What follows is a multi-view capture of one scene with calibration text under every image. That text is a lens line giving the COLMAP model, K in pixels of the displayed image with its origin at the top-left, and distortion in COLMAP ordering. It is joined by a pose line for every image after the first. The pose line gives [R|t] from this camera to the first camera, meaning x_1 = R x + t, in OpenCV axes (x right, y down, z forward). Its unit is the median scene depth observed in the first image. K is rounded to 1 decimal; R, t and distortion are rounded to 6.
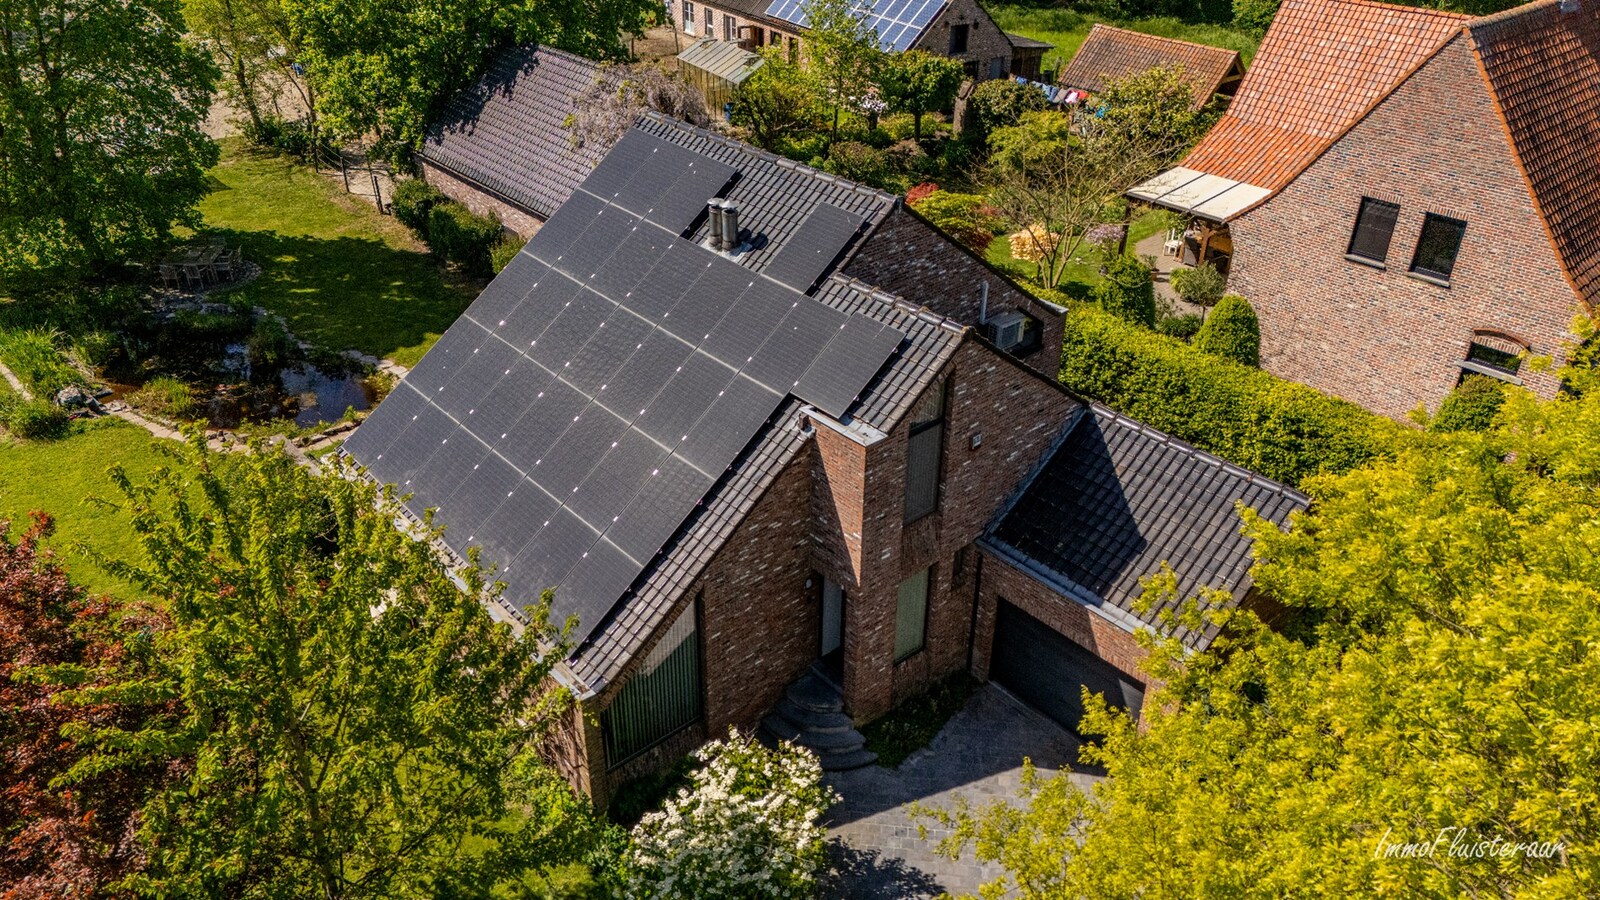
lens RADIAL K [[1088.3, 0, 806.3], [0, 1088.3, 446.3], [0, 0, 1]] dist [0.077753, -0.000398]
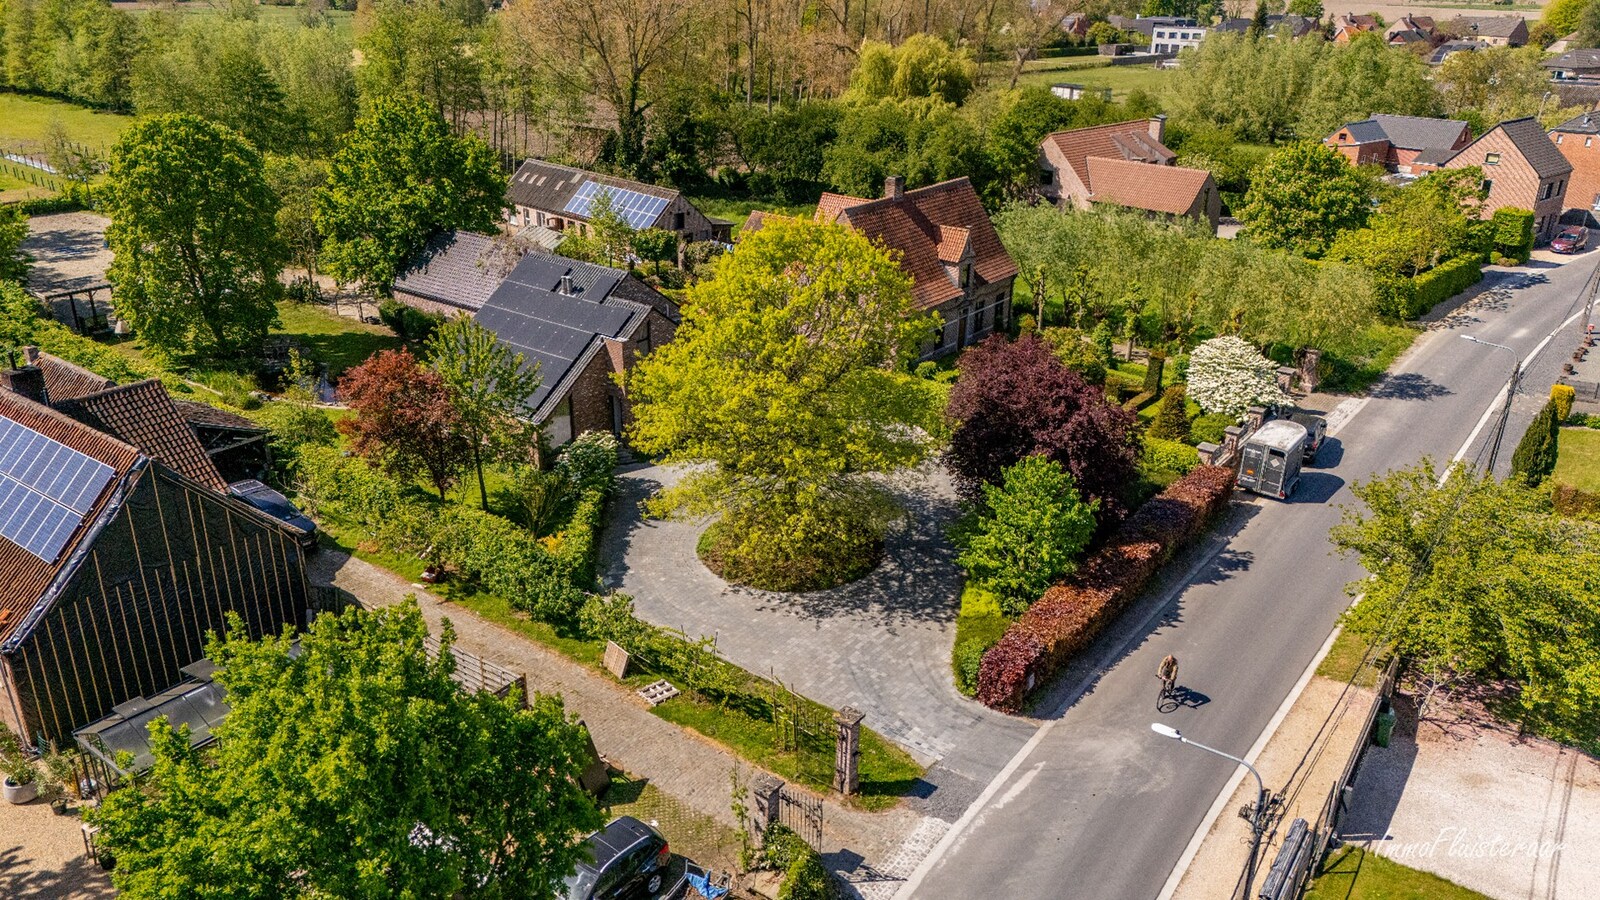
lens RADIAL K [[1088.3, 0, 794.7], [0, 1088.3, 449.3], [0, 0, 1]] dist [0.077753, -0.000398]
pose [[0.982248, -0.075455, 0.171740, -0.009061], [0.100633, 0.984597, -0.142971, 0.362839], [-0.158307, 0.157716, 0.974713, -0.949724]]
